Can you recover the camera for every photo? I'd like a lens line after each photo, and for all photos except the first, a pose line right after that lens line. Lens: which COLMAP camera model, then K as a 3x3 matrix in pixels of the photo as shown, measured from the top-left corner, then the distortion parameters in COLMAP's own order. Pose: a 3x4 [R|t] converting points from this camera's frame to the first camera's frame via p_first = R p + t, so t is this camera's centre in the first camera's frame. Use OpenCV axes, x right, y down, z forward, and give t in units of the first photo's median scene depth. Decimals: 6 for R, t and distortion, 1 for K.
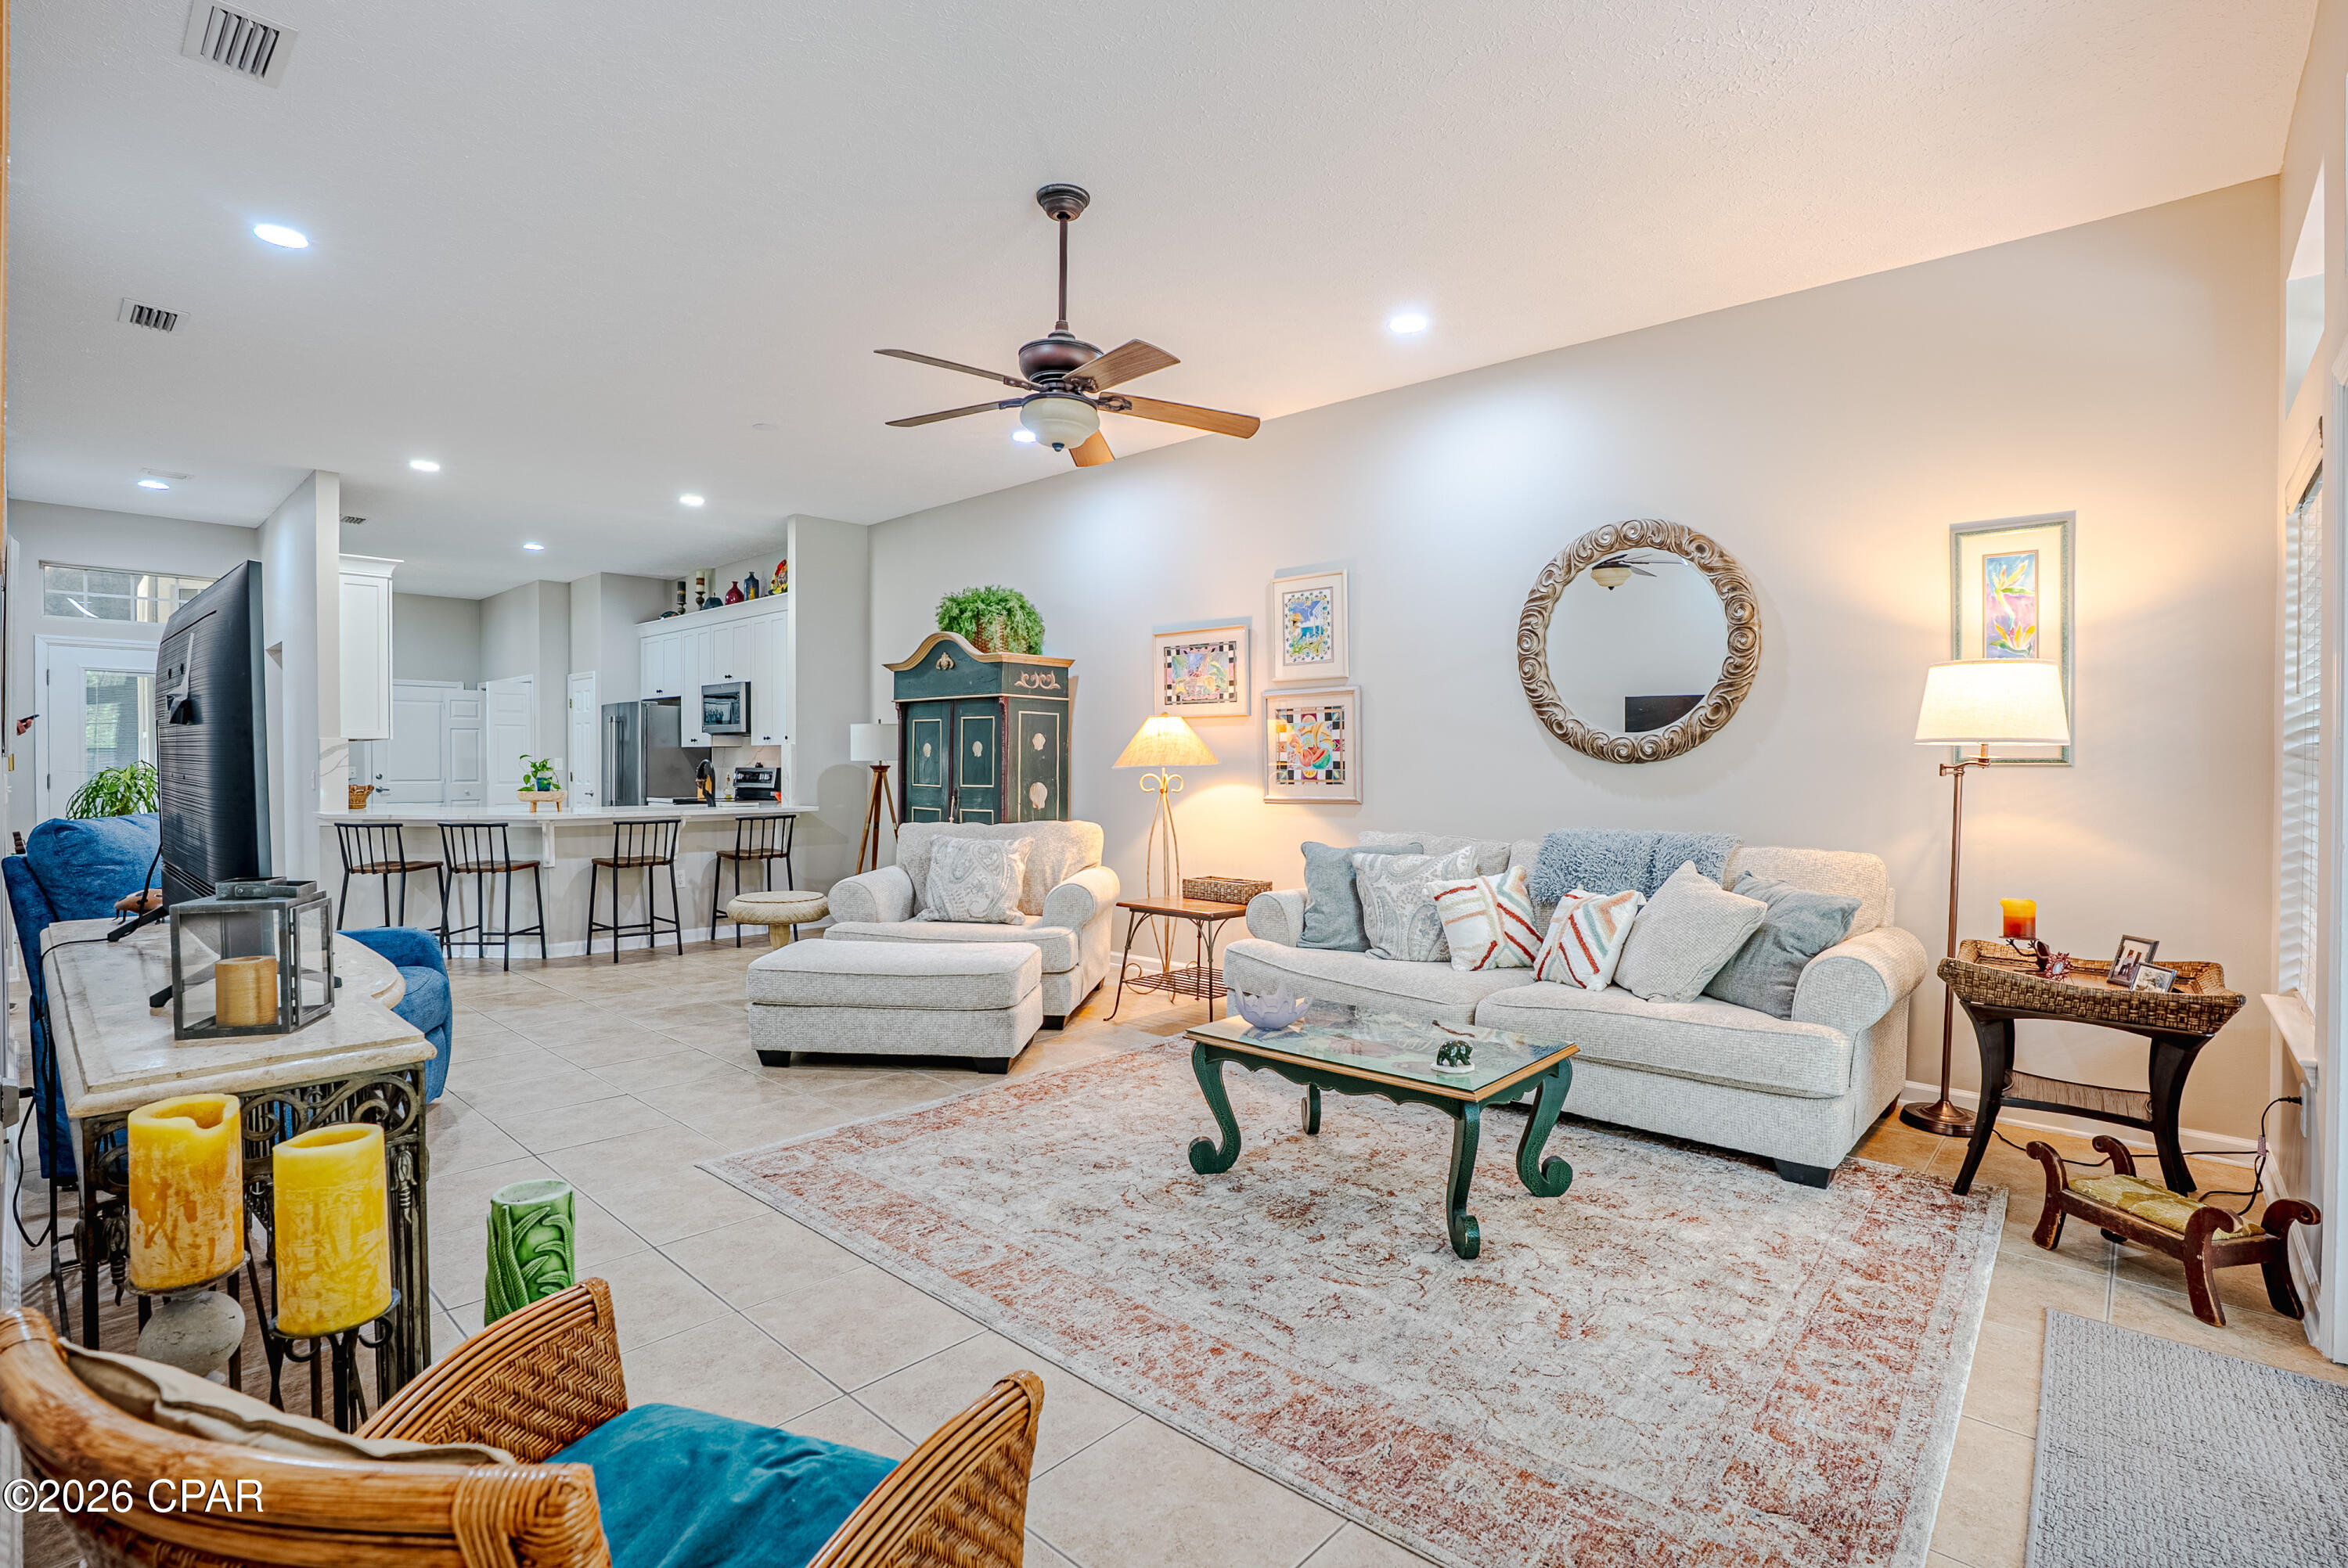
lens RADIAL K [[1132.0, 0, 1174.0], [0, 1132.0, 784.0], [0, 0, 1]] dist [-0.069031, 0.030688]
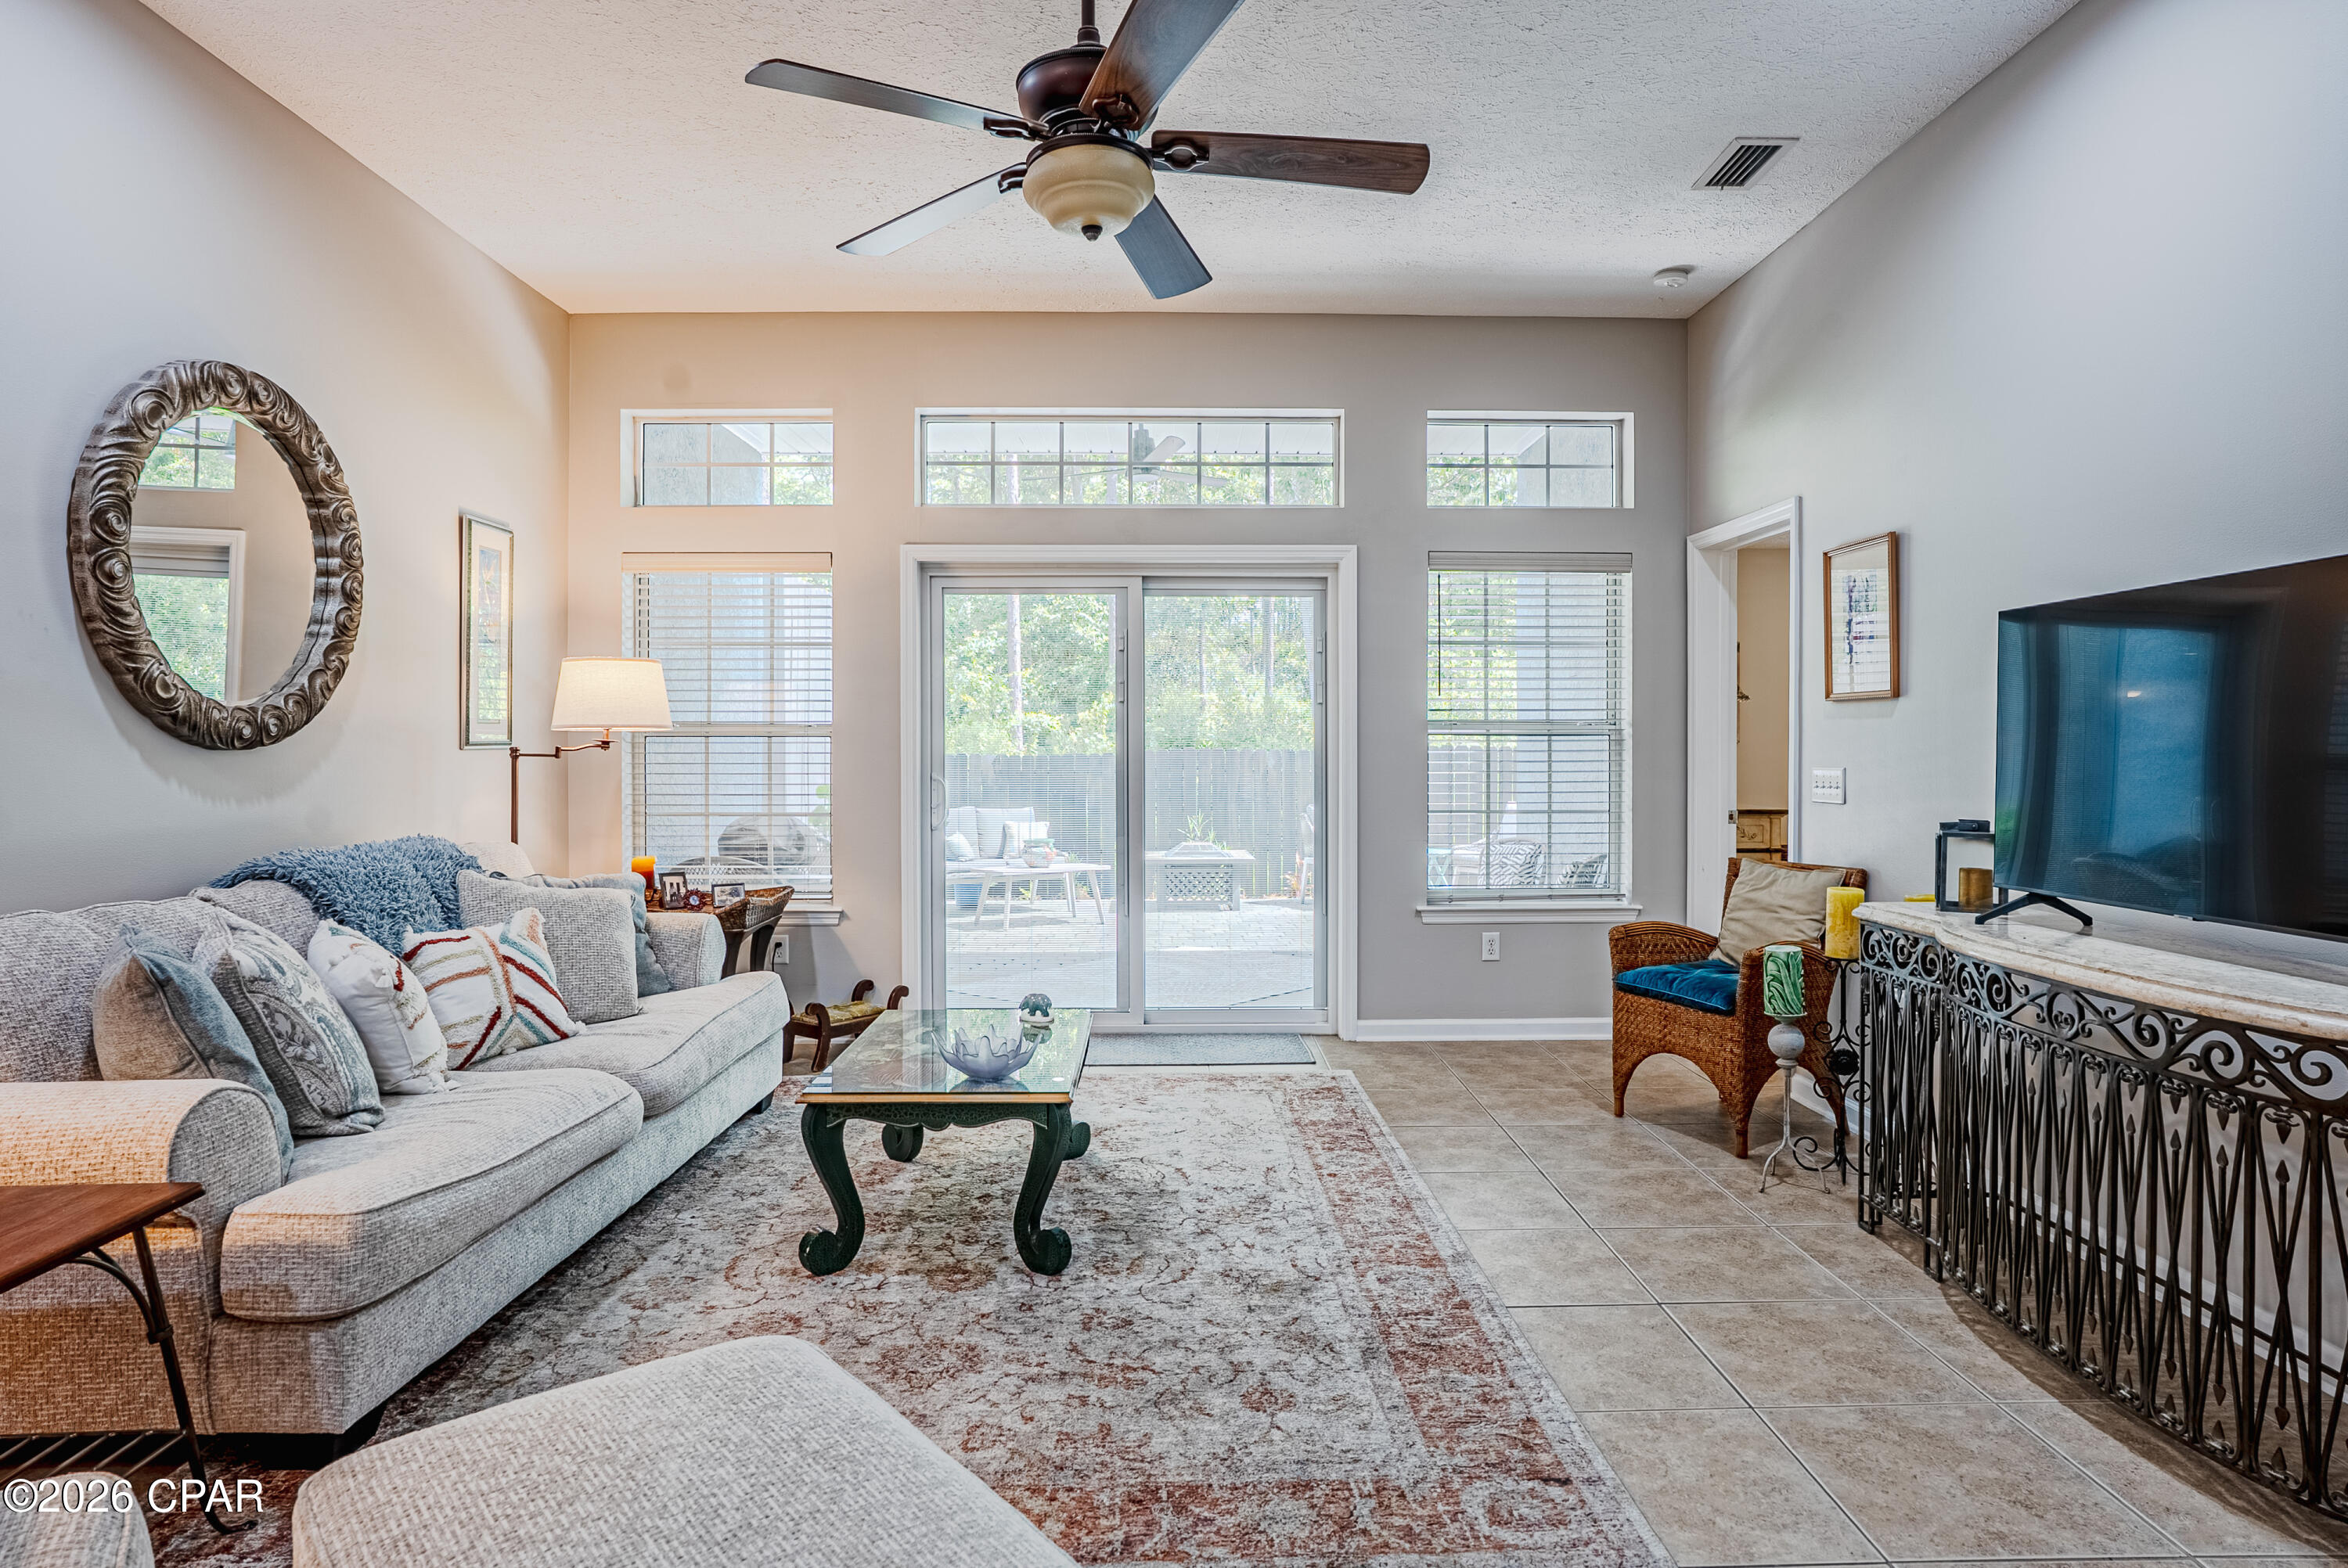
lens RADIAL K [[1314.4, 0, 1186.6], [0, 1314.4, 751.1], [0, 0, 1]] dist [-0.042942, 0.029061]
pose [[-0.696005, -0.007060, 0.718002, -0.402058], [0.012855, 0.999669, 0.022291, -0.021612], [-0.717921, 0.024745, -0.695684, 0.906082]]
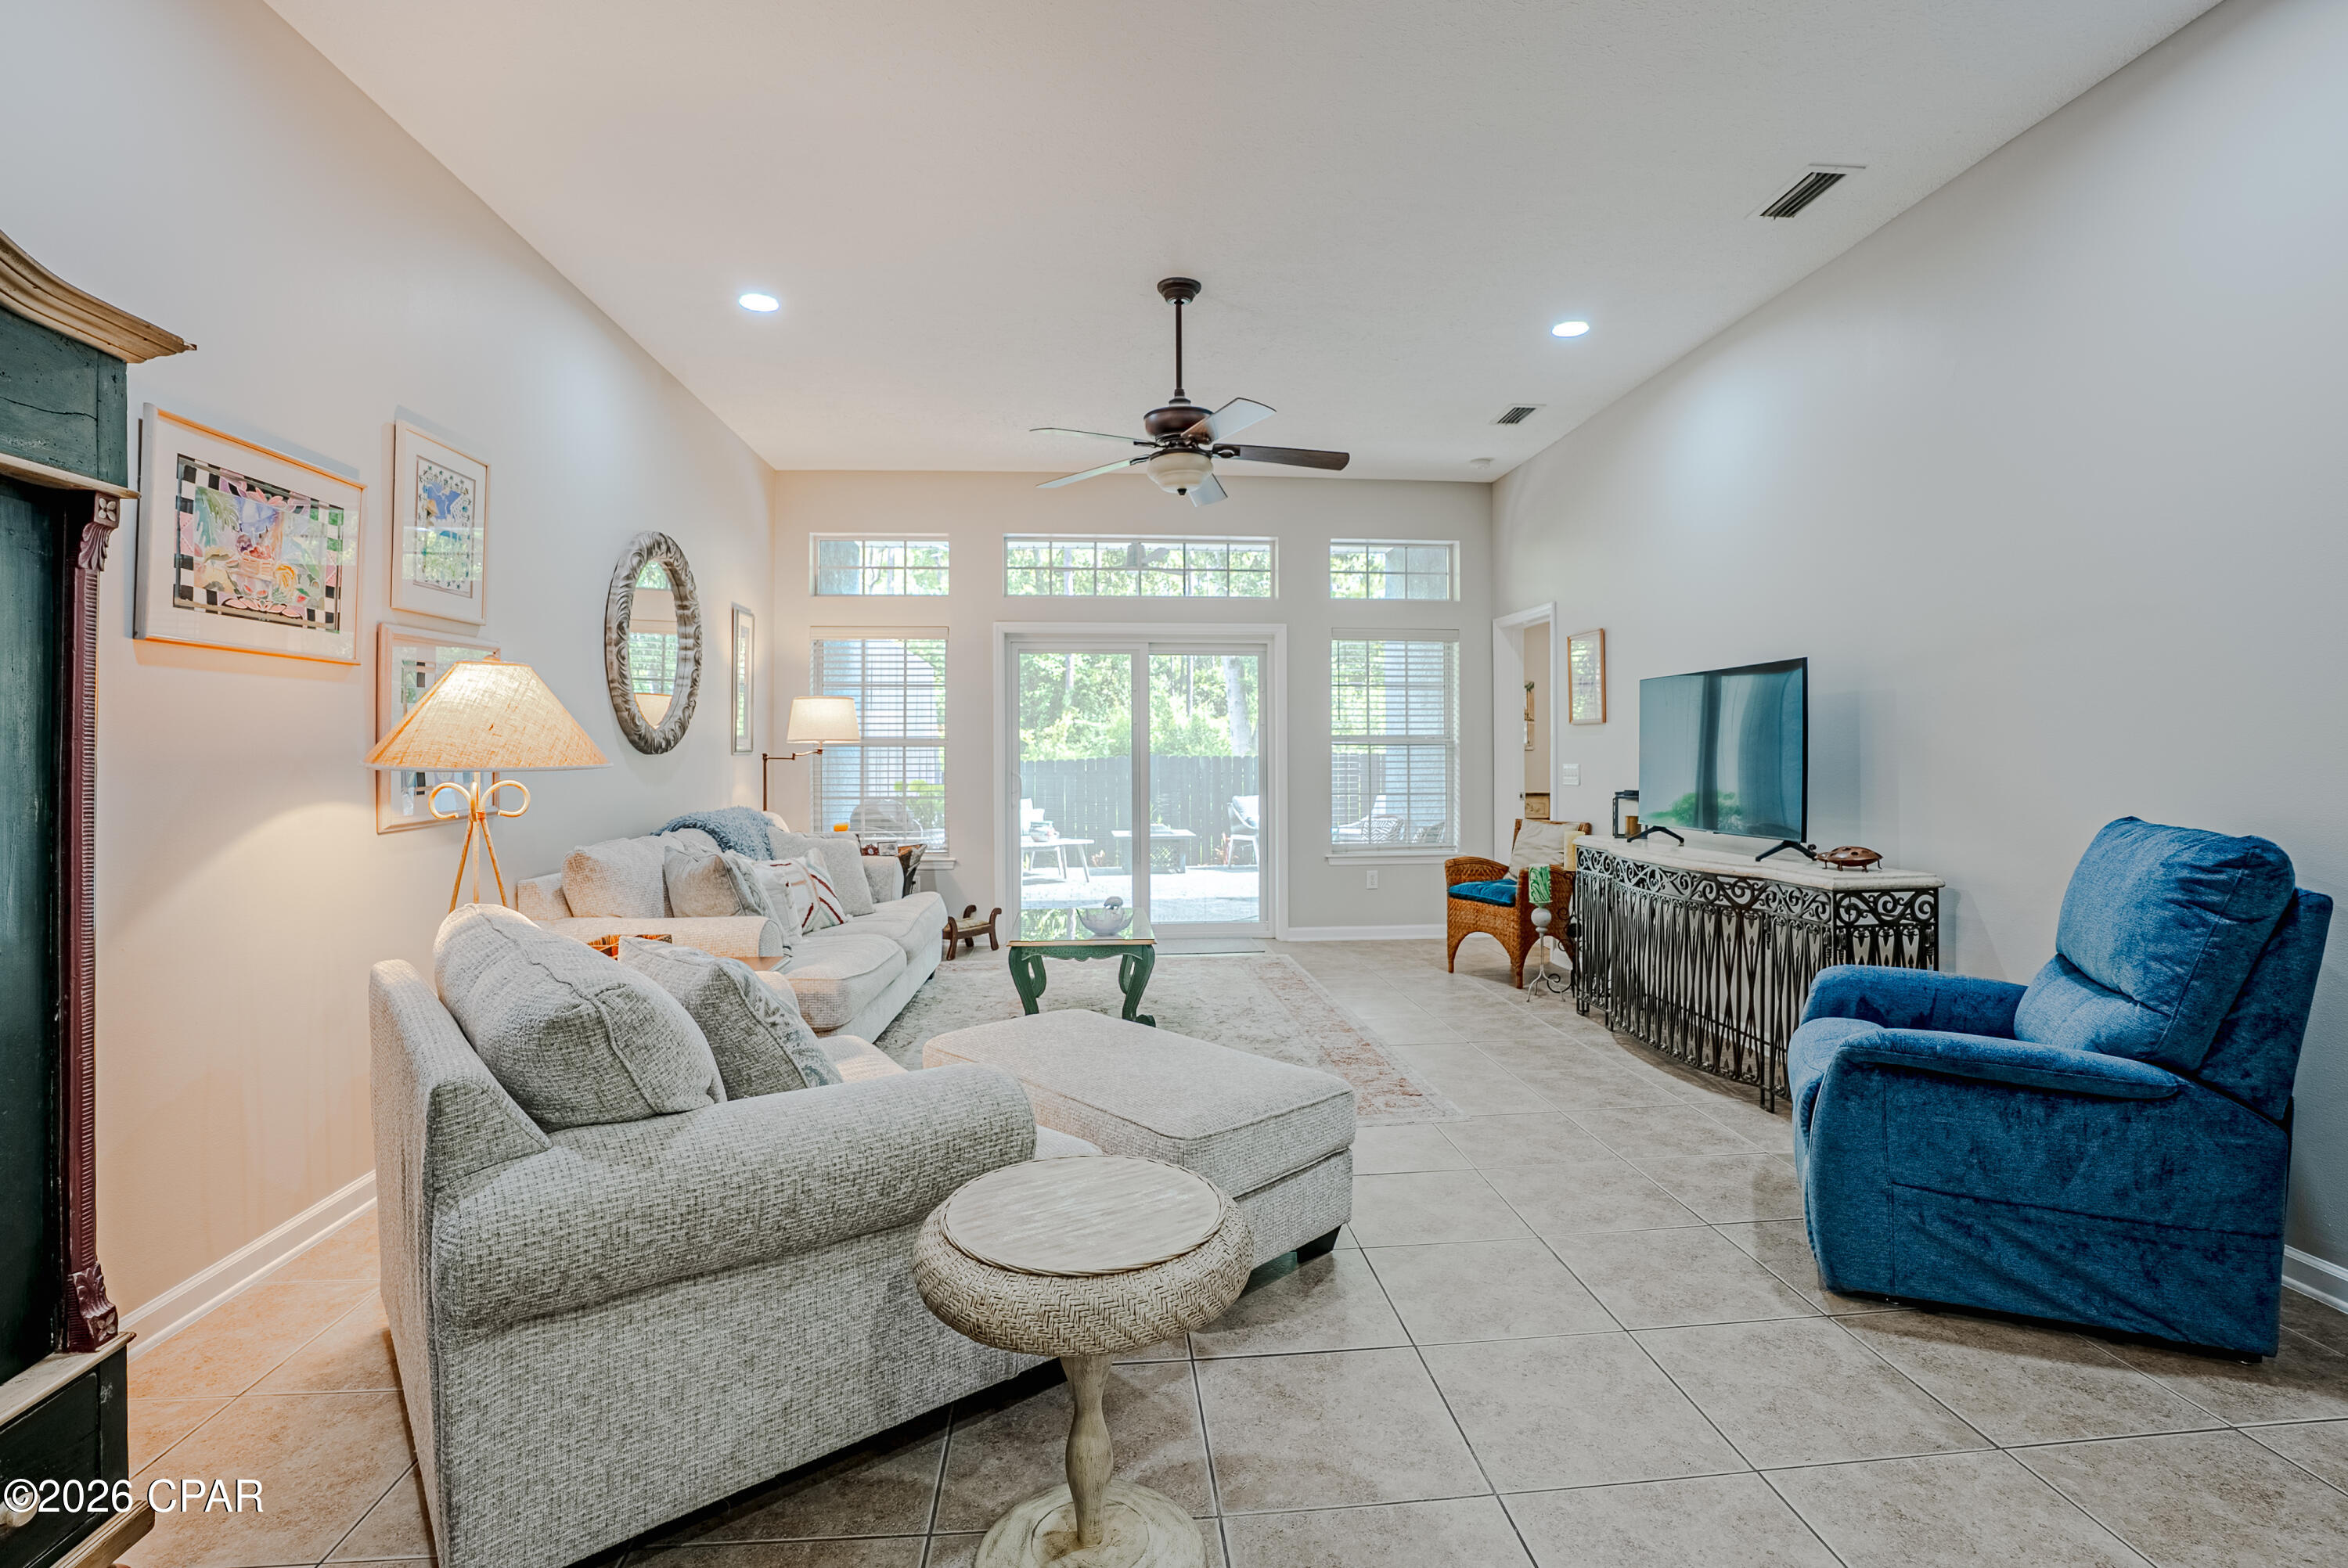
lens RADIAL K [[1102.3, 0, 1179.3], [0, 1102.3, 749.1], [0, 0, 1]] dist [-0.059497, 0.020921]
pose [[-0.742370, 0.000192, 0.669990, -0.552097], [0.013566, 0.999799, 0.014745, -0.026161], [-0.669852, 0.020035, -0.742224, 1.167386]]
